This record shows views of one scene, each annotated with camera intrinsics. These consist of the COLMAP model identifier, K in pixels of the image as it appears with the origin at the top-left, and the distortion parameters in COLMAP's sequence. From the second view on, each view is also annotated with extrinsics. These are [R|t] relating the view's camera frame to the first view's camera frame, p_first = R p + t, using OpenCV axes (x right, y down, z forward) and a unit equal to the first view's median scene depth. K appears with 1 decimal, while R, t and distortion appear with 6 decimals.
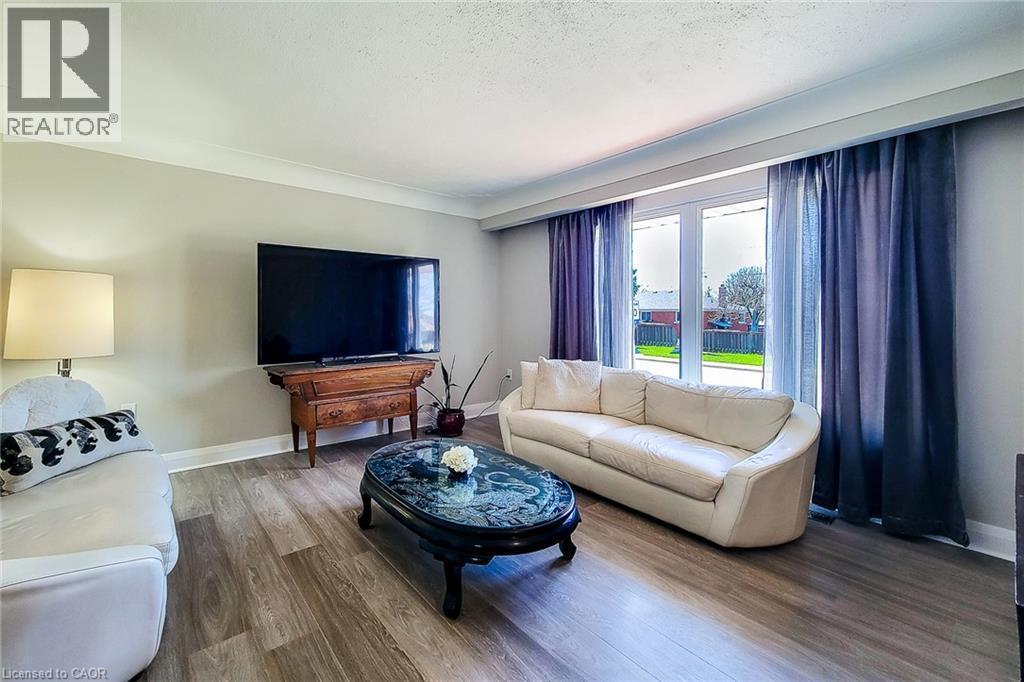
lens RADIAL K [[427.8, 0, 507.8], [0, 427.8, 313.4], [0, 0, 1]] dist [-0.000770, -0.000116]
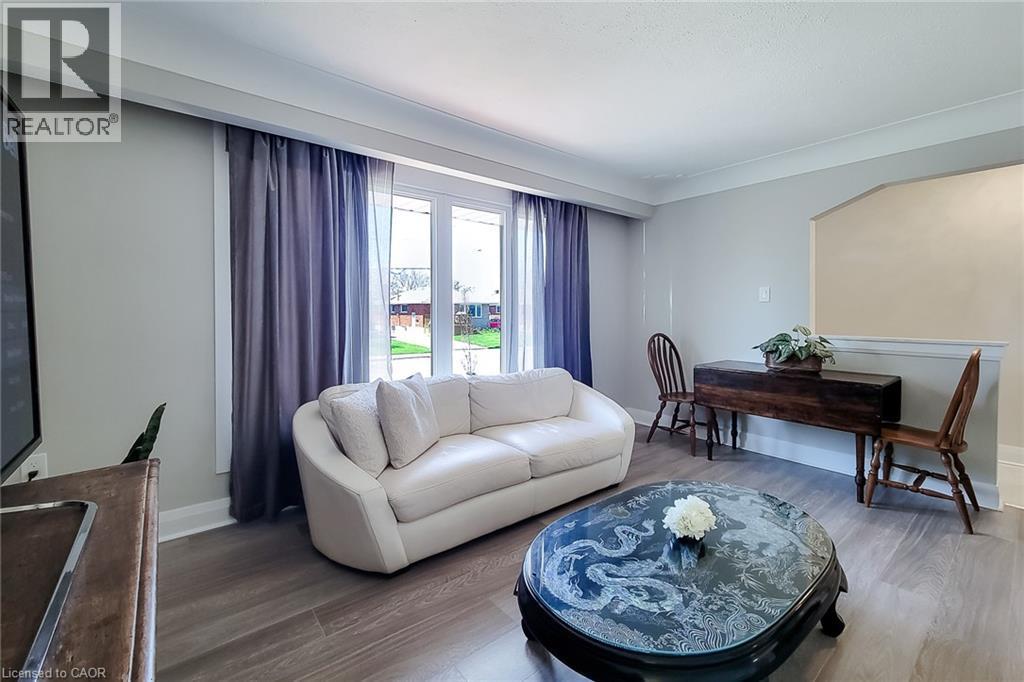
lens RADIAL K [[427.8, 0, 507.8], [0, 427.8, 313.4], [0, 0, 1]] dist [-0.000770, -0.000116]
pose [[0.031057, -0.001022, 0.999517, -0.622358], [-0.001476, 0.999998, 0.001068, 0.008659], [-0.999517, -0.001508, 0.031055, 0.976570]]
